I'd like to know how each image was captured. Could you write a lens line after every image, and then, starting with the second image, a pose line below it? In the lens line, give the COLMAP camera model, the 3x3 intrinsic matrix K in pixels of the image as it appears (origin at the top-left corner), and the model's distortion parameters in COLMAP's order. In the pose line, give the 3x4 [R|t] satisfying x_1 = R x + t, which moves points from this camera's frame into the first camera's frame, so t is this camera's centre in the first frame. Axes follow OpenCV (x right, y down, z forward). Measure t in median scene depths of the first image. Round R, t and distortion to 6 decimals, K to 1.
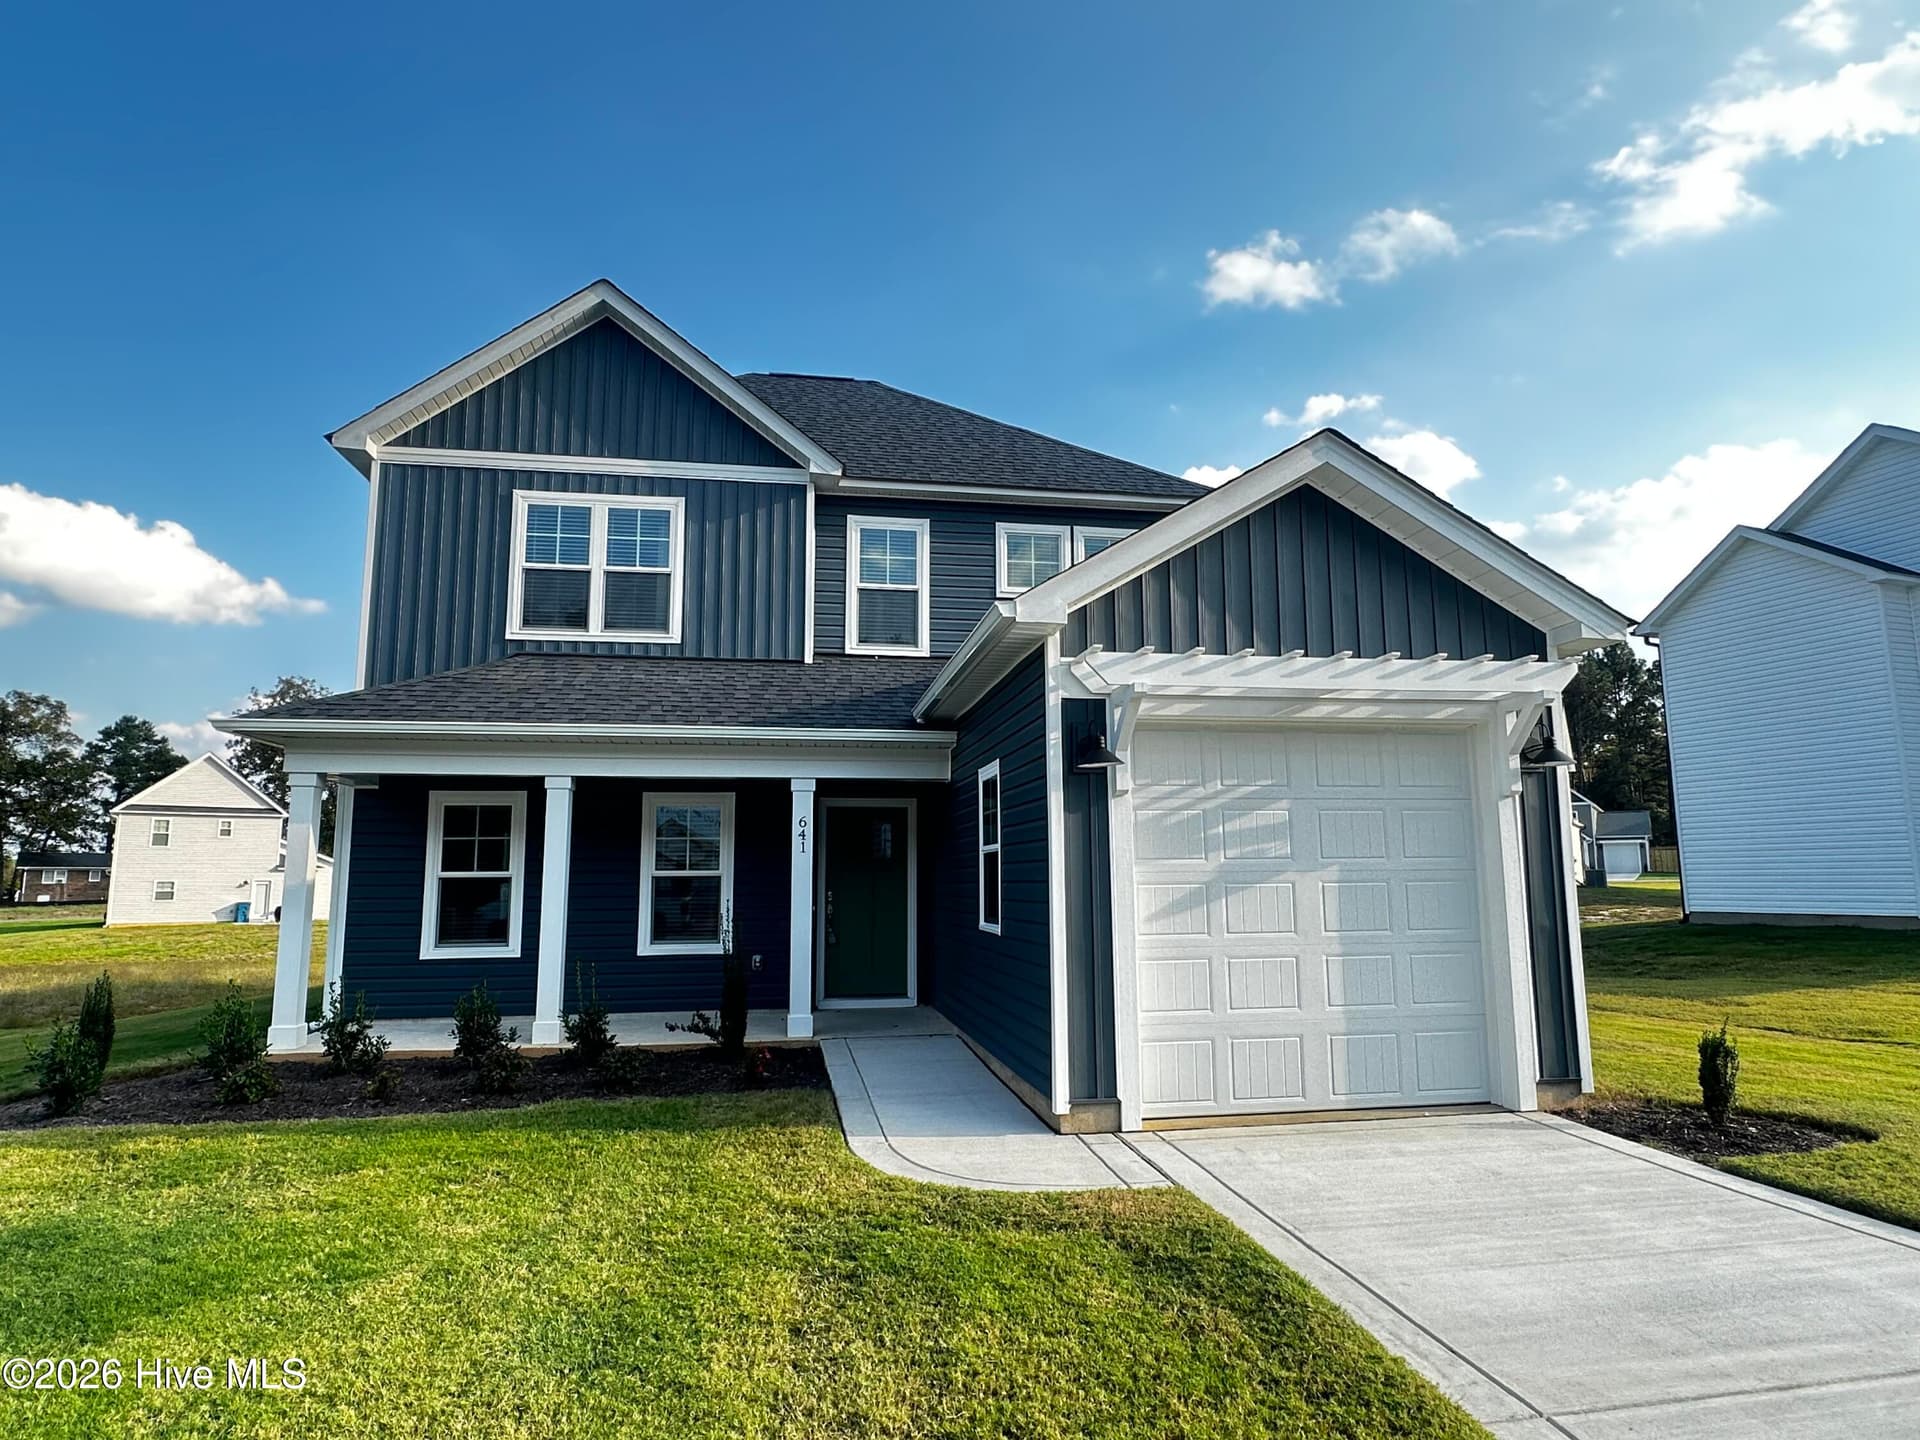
lens RADIAL K [[1105.6, 0, 968.5], [0, 1105.6, 723.1], [0, 0, 1]] dist [-0.000866, 0.000579]
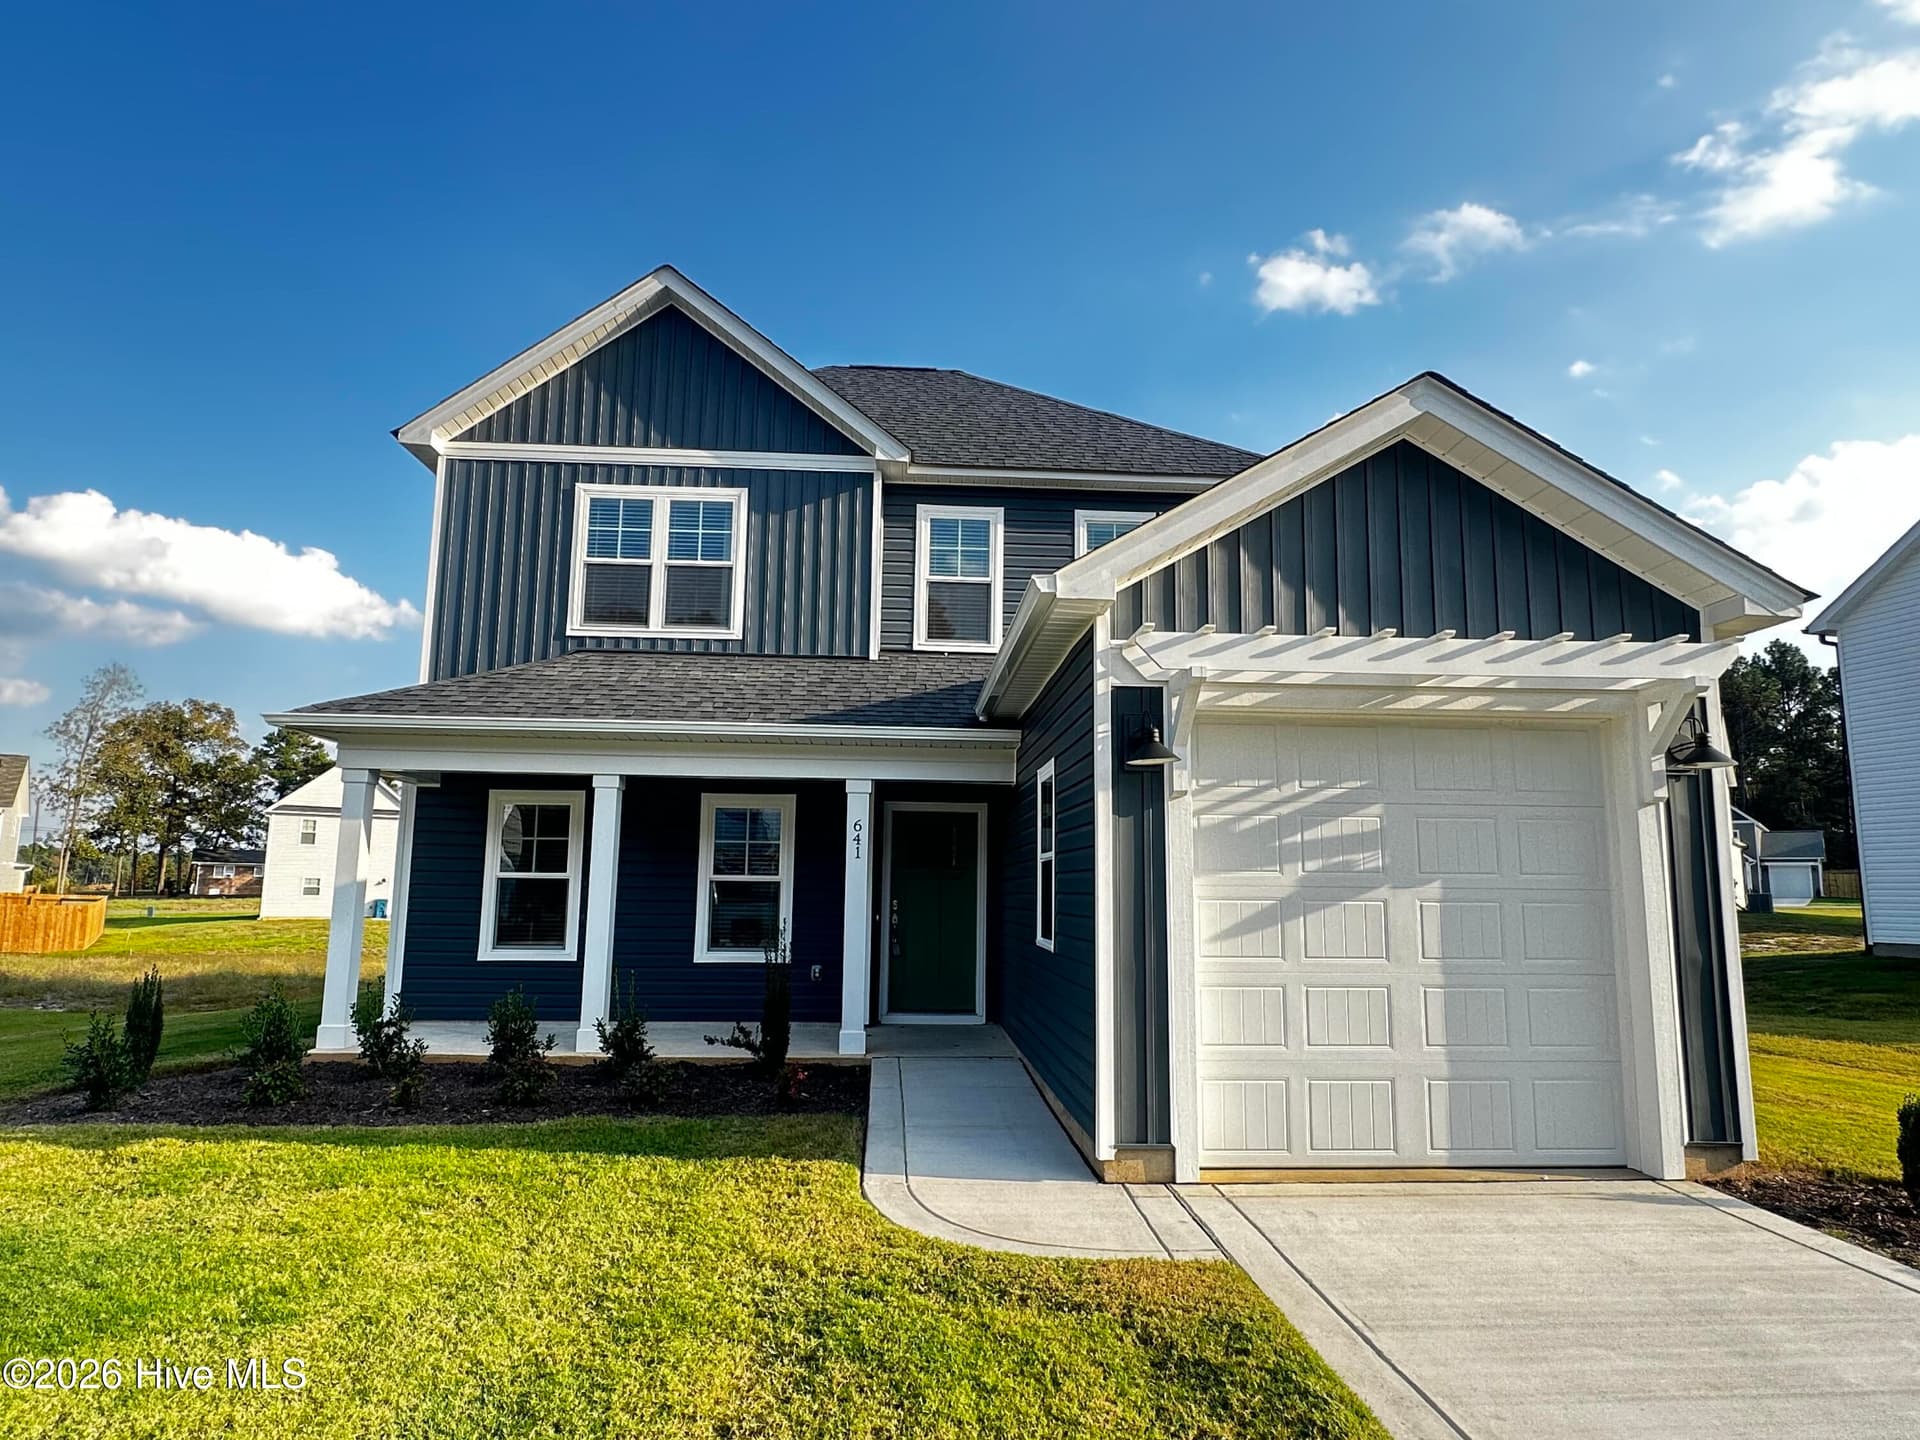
lens RADIAL K [[1105.7, 0, 960.6], [0, 1105.7, 733.5], [0, 0, 1]] dist [-0.000050, -0.000379]
pose [[0.993934, 0.004074, -0.109904, 0.037009], [-0.004073, 0.999992, 0.000229, 0.009378], [0.109904, 0.000220, 0.993942, 0.066839]]
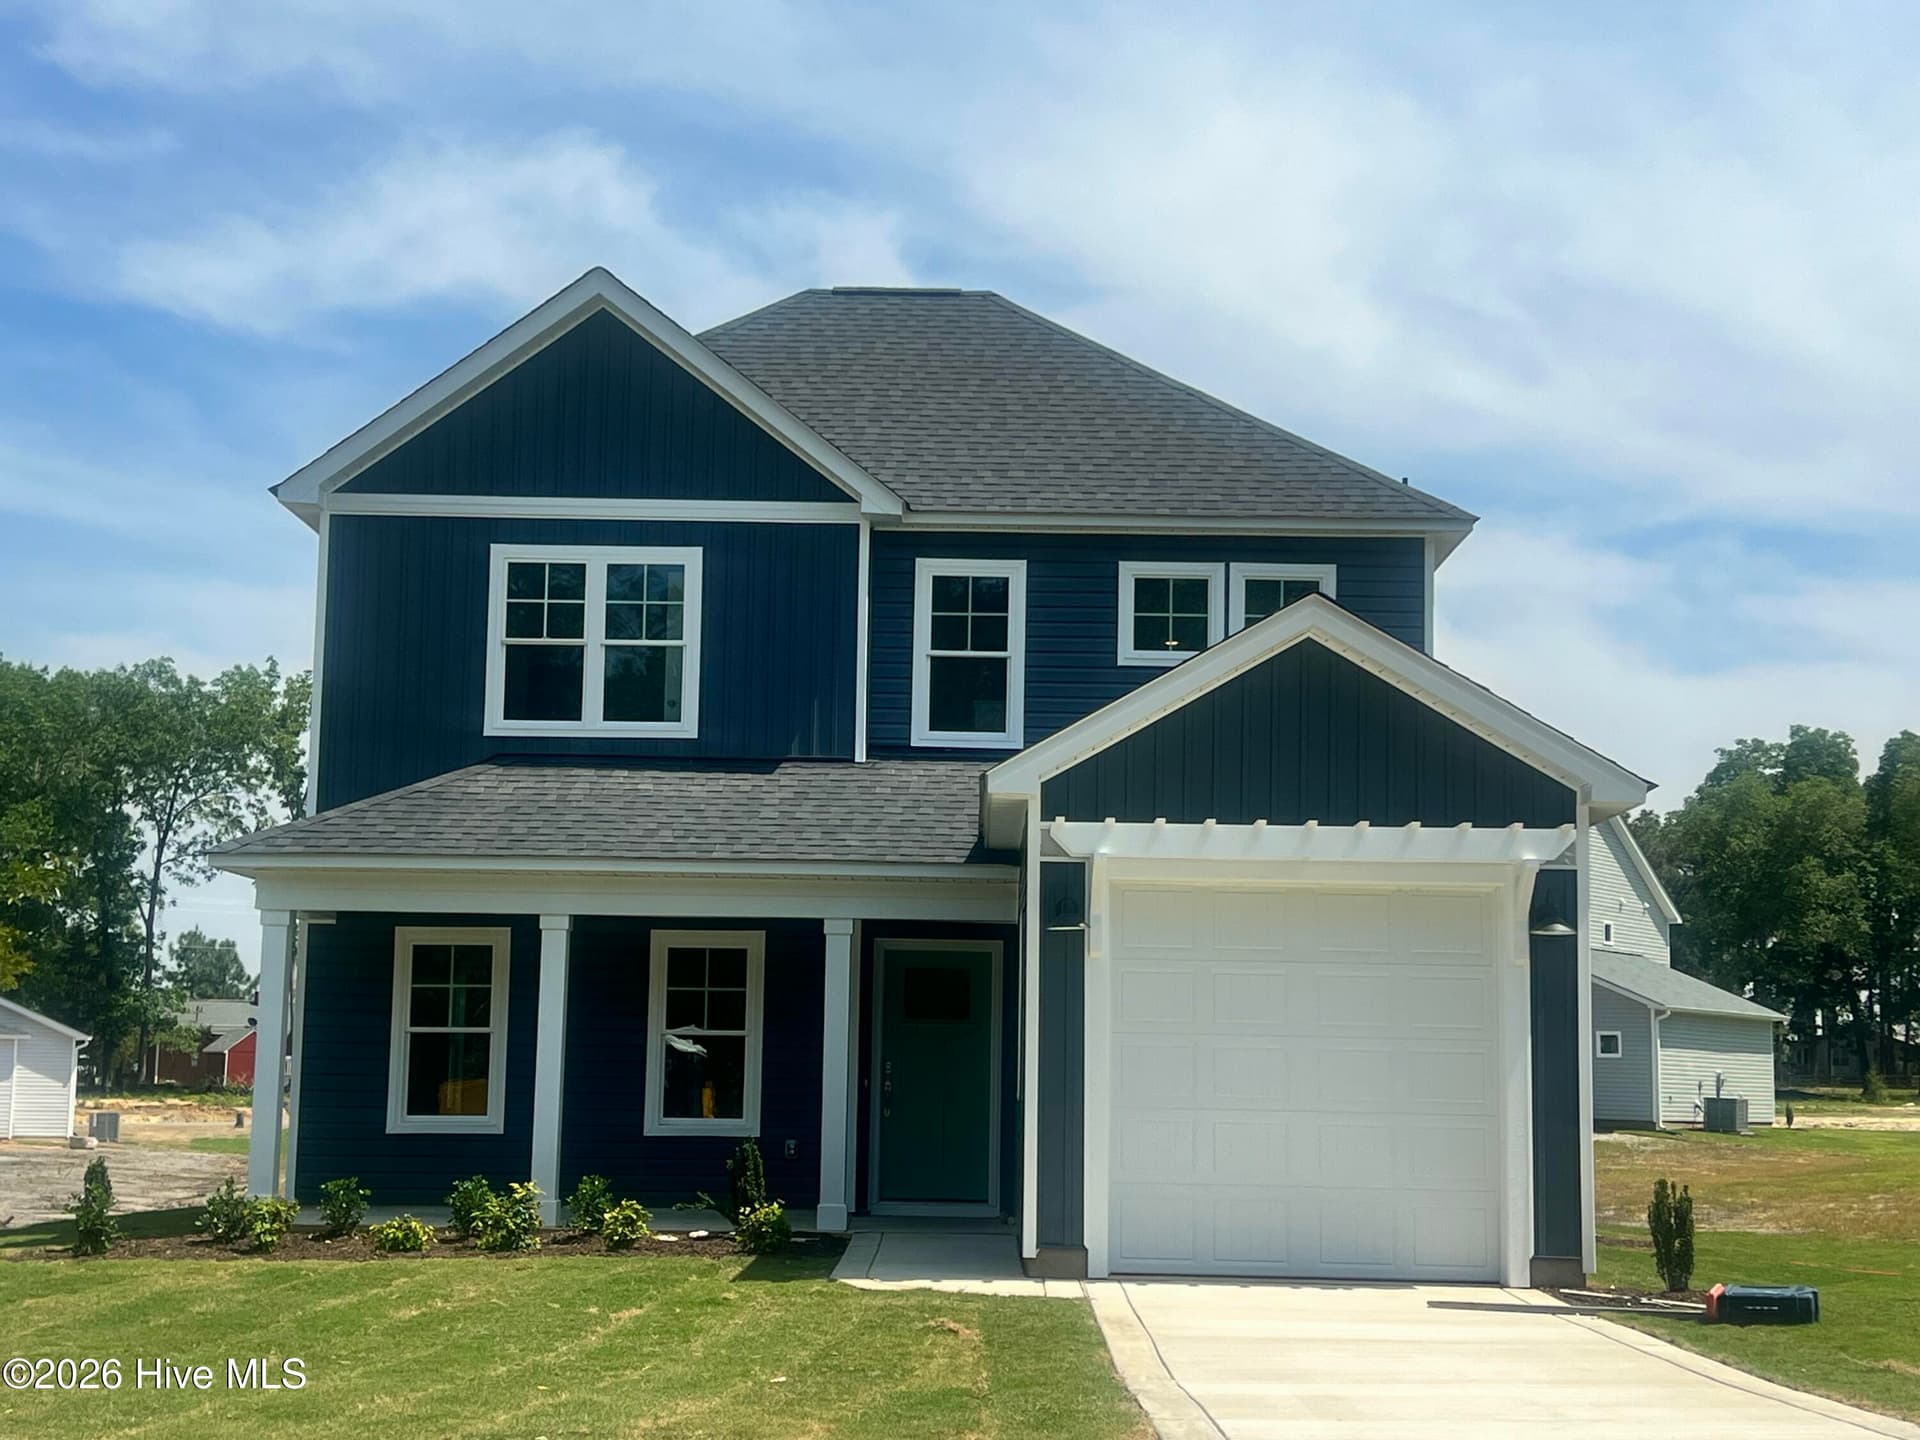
lens RADIAL K [[2811.7, 0, 956.6], [0, 2811.7, 722.5], [0, 0, 1]] dist [0.185296, -0.571907]
pose [[0.983901, 0.000480, -0.178714, 0.287760], [0.001313, 0.999950, 0.009916, -0.107862], [0.178710, -0.009991, 0.983851, -0.966075]]
